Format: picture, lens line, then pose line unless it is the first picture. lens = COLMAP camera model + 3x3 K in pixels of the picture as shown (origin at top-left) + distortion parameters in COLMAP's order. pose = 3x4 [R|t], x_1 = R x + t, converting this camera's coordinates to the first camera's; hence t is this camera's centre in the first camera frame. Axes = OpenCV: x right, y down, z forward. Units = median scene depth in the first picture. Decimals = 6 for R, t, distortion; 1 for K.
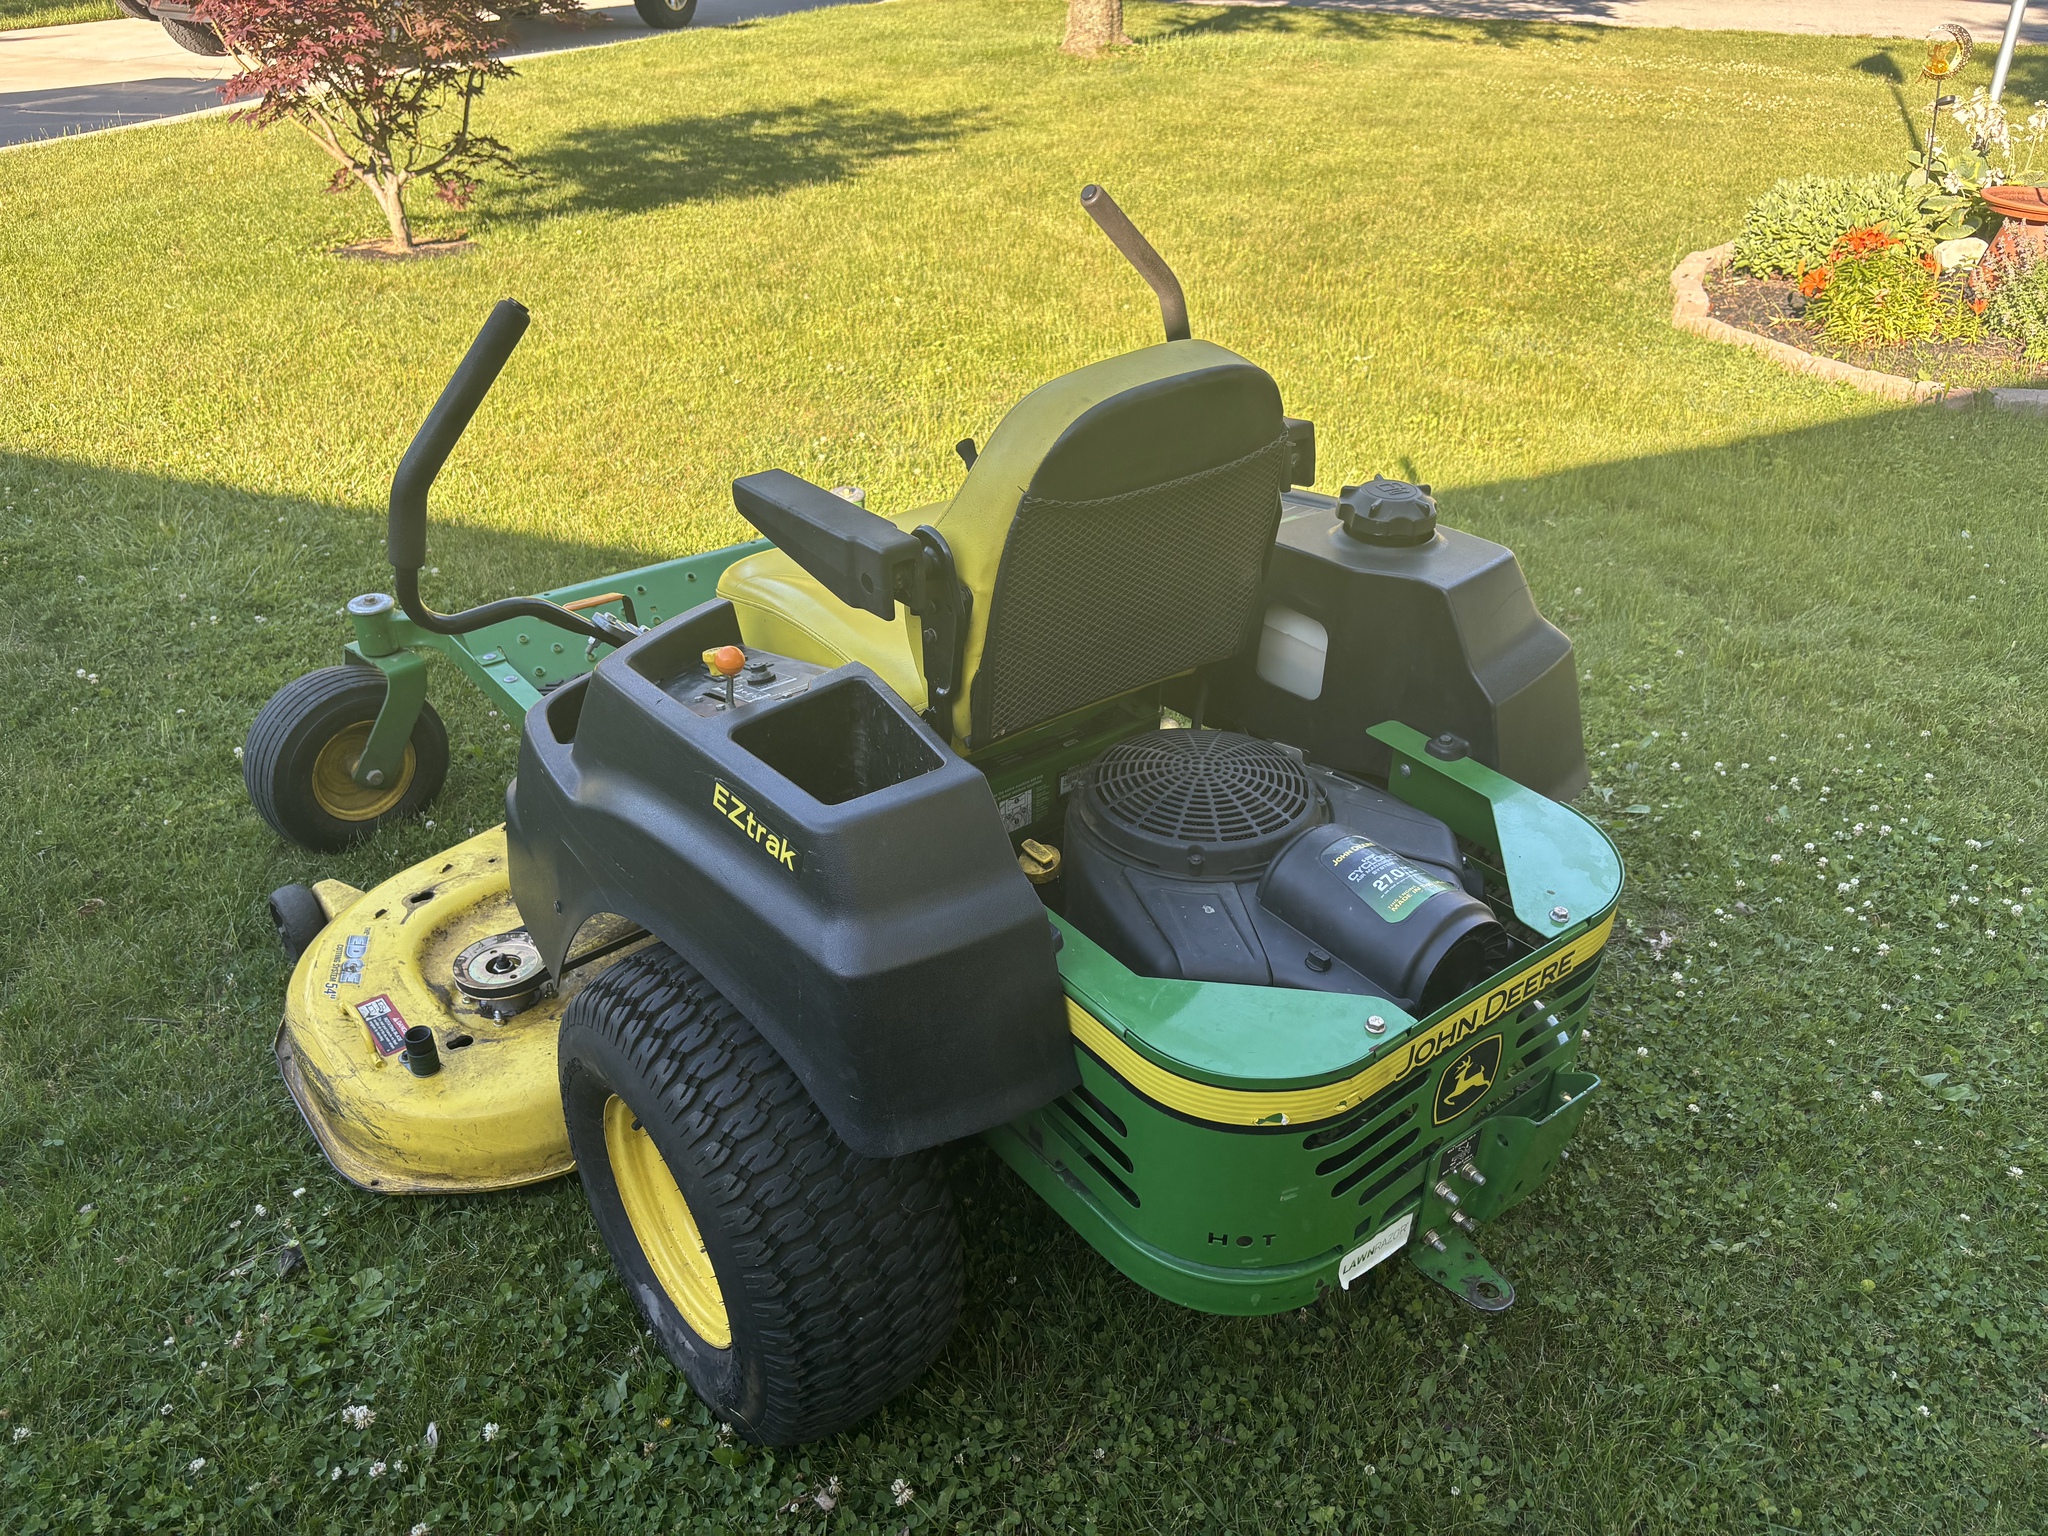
lens RADIAL K [[1575.9, 0, 1032.8], [0, 1575.9, 760.8], [0, 0, 1]] dist [0.043321, -0.056780]
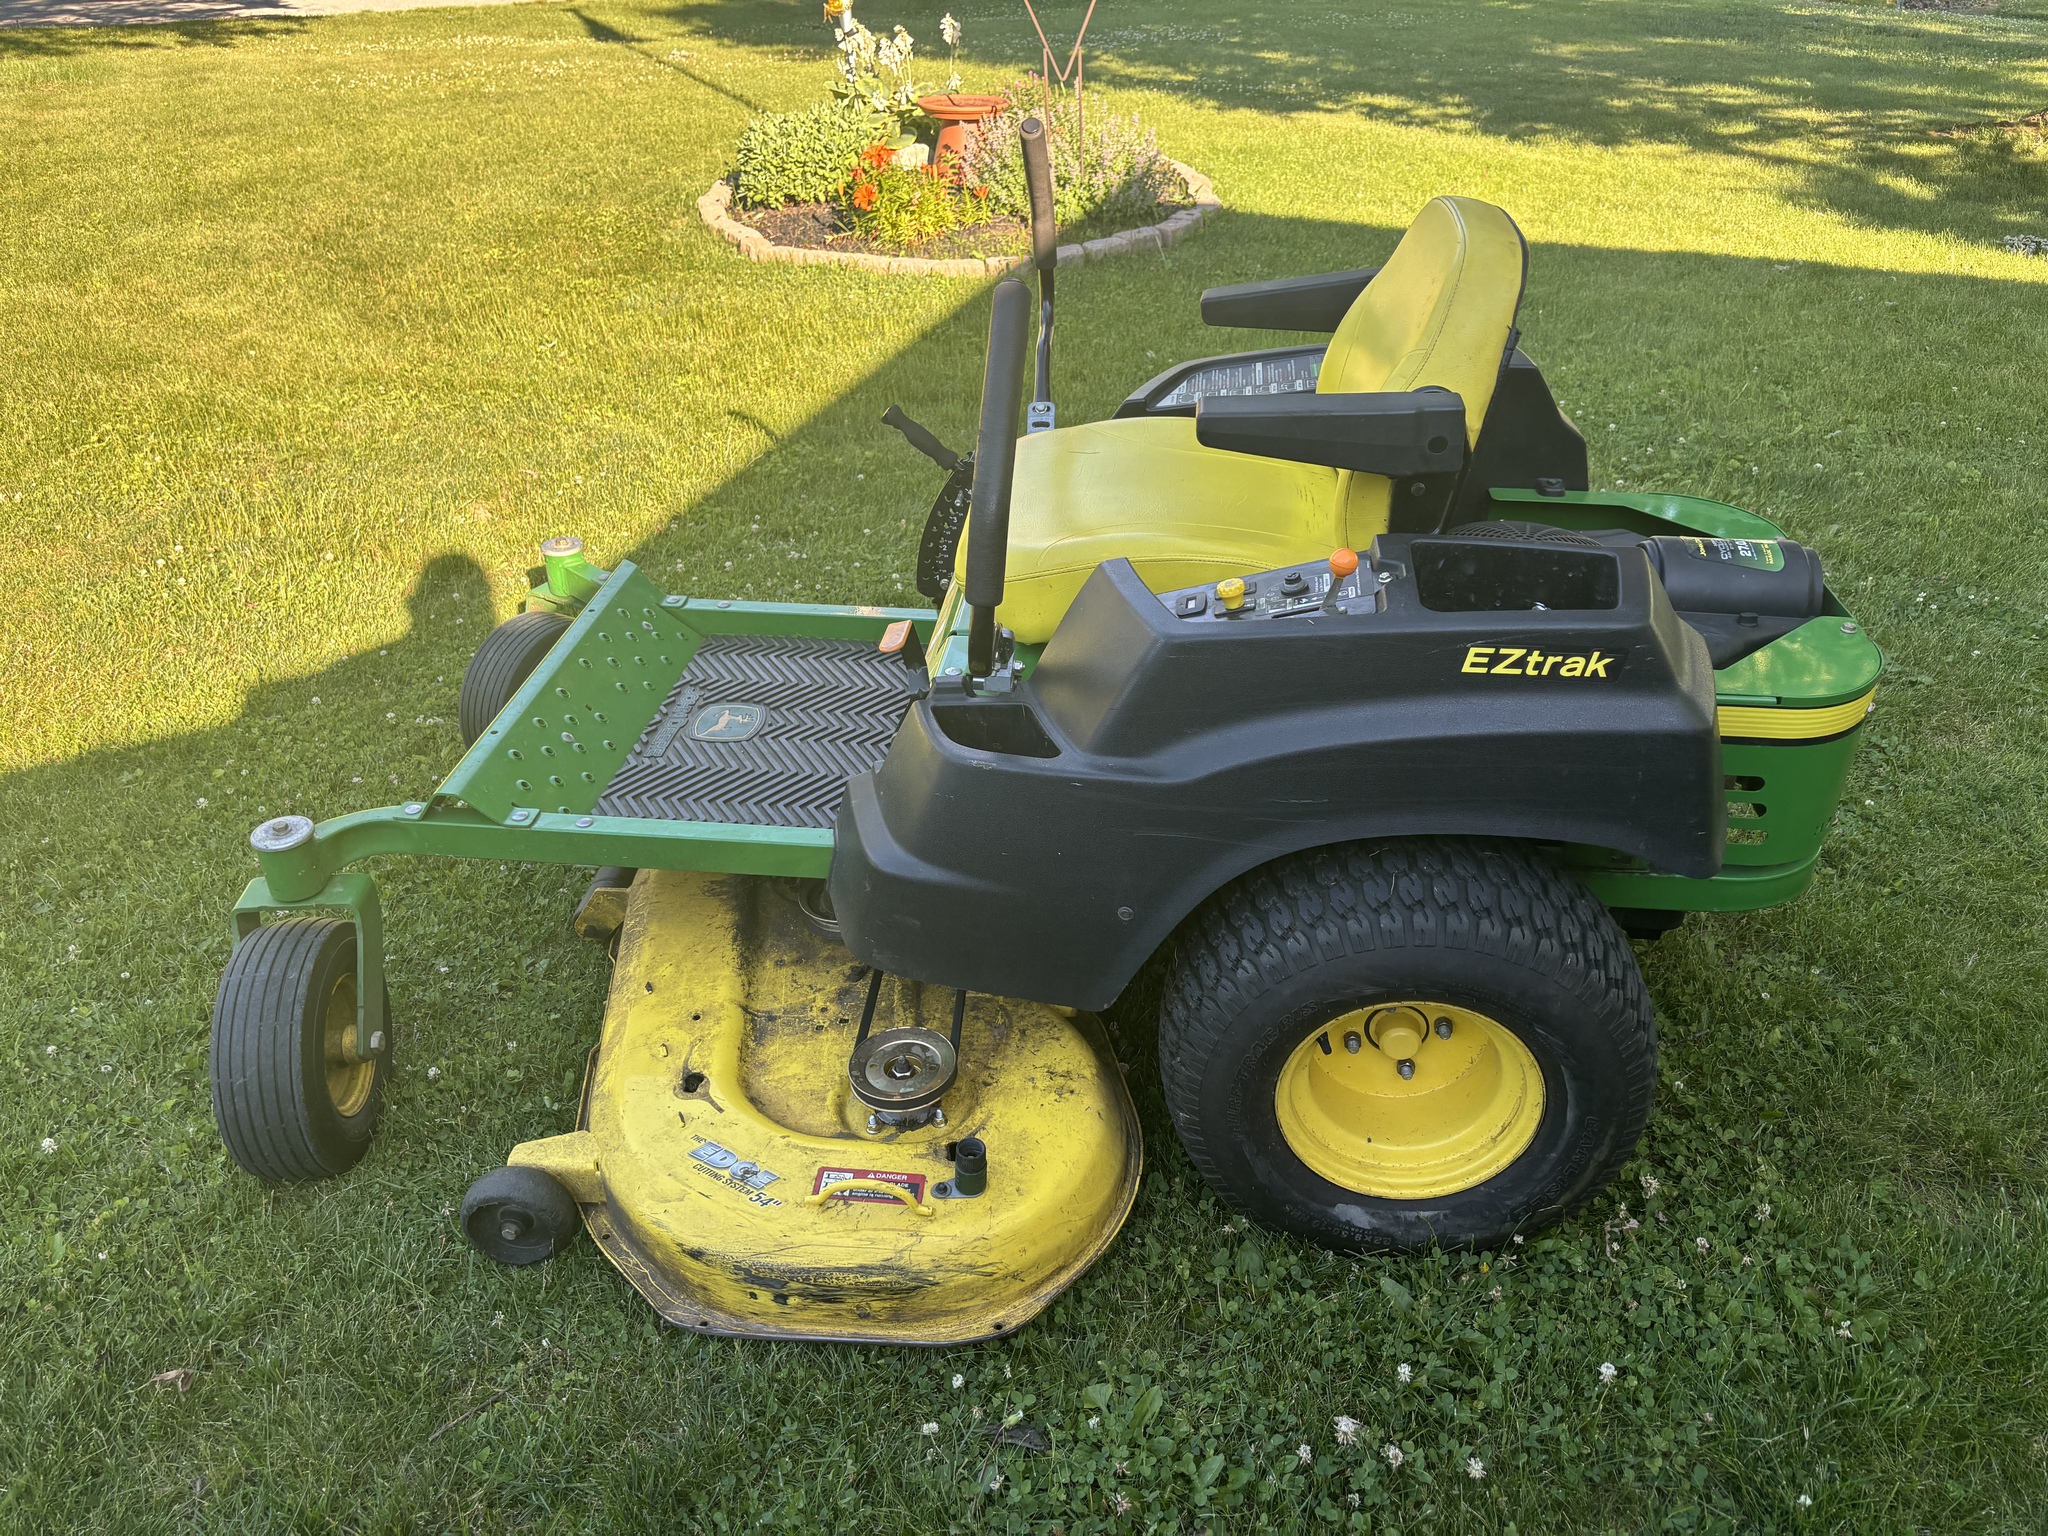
lens RADIAL K [[1575.9, 0, 1034.9], [0, 1575.9, 757.4], [0, 0, 1]] dist [0.043321, -0.056780]
pose [[0.690765, -0.381076, 0.614512, -0.725577], [0.378608, 0.914659, 0.141616, -0.121172], [-0.616035, 0.134835, 0.776093, 0.238975]]
